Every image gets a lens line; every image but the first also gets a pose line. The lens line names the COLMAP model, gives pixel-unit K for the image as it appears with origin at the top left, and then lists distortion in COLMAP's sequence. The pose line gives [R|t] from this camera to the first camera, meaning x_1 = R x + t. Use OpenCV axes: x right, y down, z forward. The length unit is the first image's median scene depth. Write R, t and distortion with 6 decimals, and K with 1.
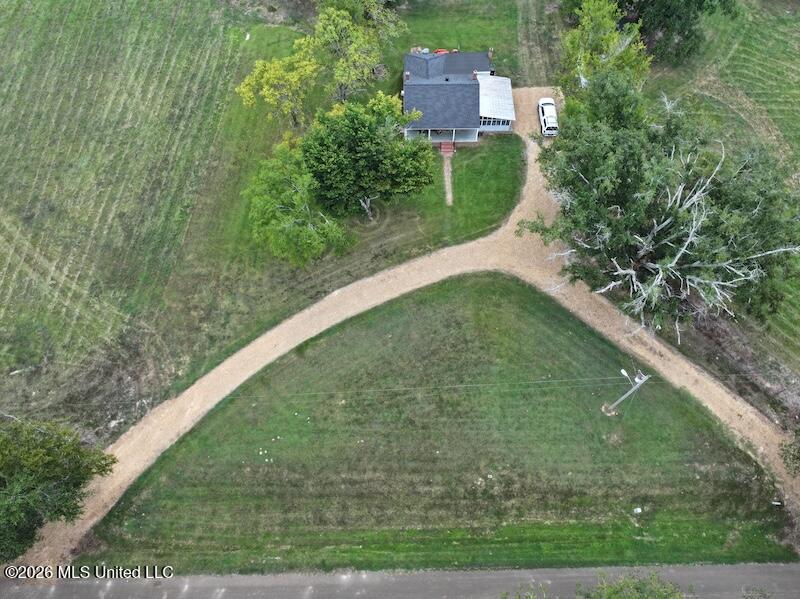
lens RADIAL K [[564.2, 0, 399.4], [0, 564.2, 299.0], [0, 0, 1]] dist [-0.012455, 0.026595]
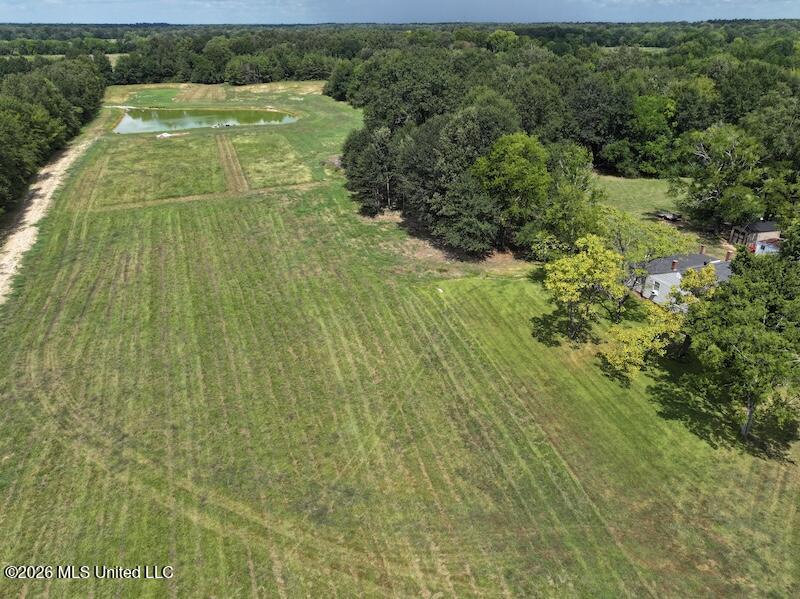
lens RADIAL K [[564.2, 0, 399.1], [0, 564.2, 302.6], [0, 0, 1]] dist [-0.012455, 0.026595]
pose [[0.942302, -0.150179, 0.299187, -0.697535], [0.300829, 0.771957, -0.559986, 0.040662], [-0.146862, 0.617680, 0.772595, 0.375281]]
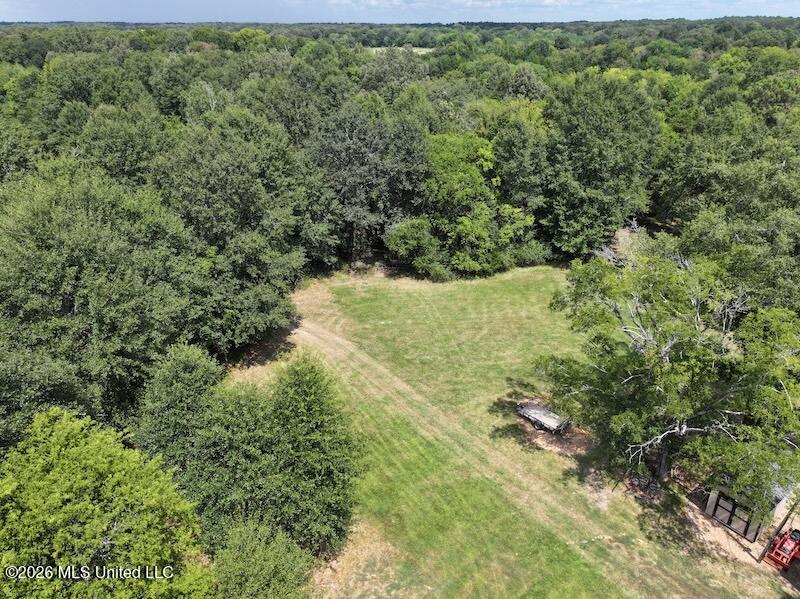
lens RADIAL K [[564.2, 0, 399.4], [0, 564.2, 296.0], [0, 0, 1]] dist [-0.012455, 0.026595]
pose [[0.760352, -0.279994, 0.586061, -0.091917], [0.580935, 0.696709, -0.420845, -0.616205], [-0.290480, 0.660454, 0.692403, 0.730345]]
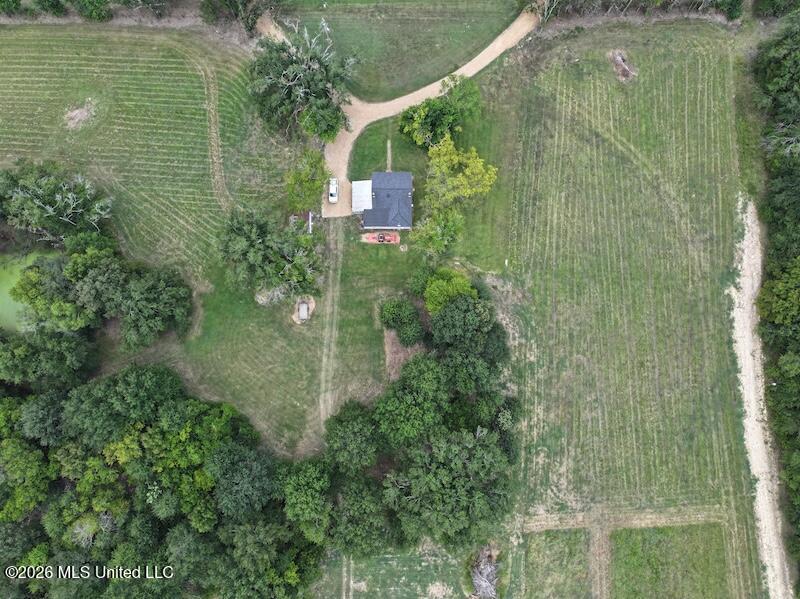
lens RADIAL K [[564.2, 0, 401.7], [0, 564.2, 299.8], [0, 0, 1]] dist [-0.012455, 0.026595]
pose [[-0.999995, -0.002370, 0.002182, 0.036463], [0.003167, -0.847130, 0.531376, -1.654870], [0.000589, 0.531380, 0.847134, -0.385831]]
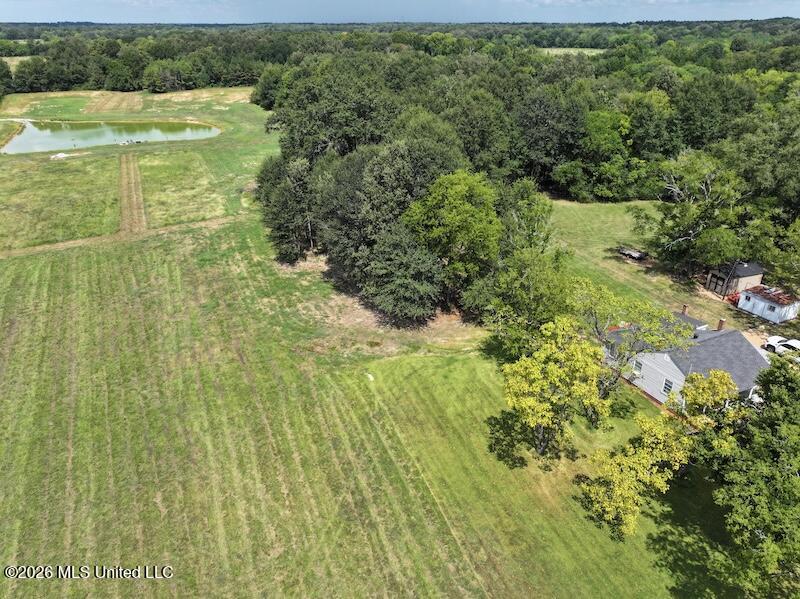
lens RADIAL K [[564.2, 0, 400.9], [0, 564.2, 301.0], [0, 0, 1]] dist [-0.012455, 0.026595]
pose [[0.904261, -0.189316, 0.382717, -0.563001], [0.382879, 0.756252, -0.530553, -0.170002], [-0.188988, 0.626292, 0.756334, 0.459016]]
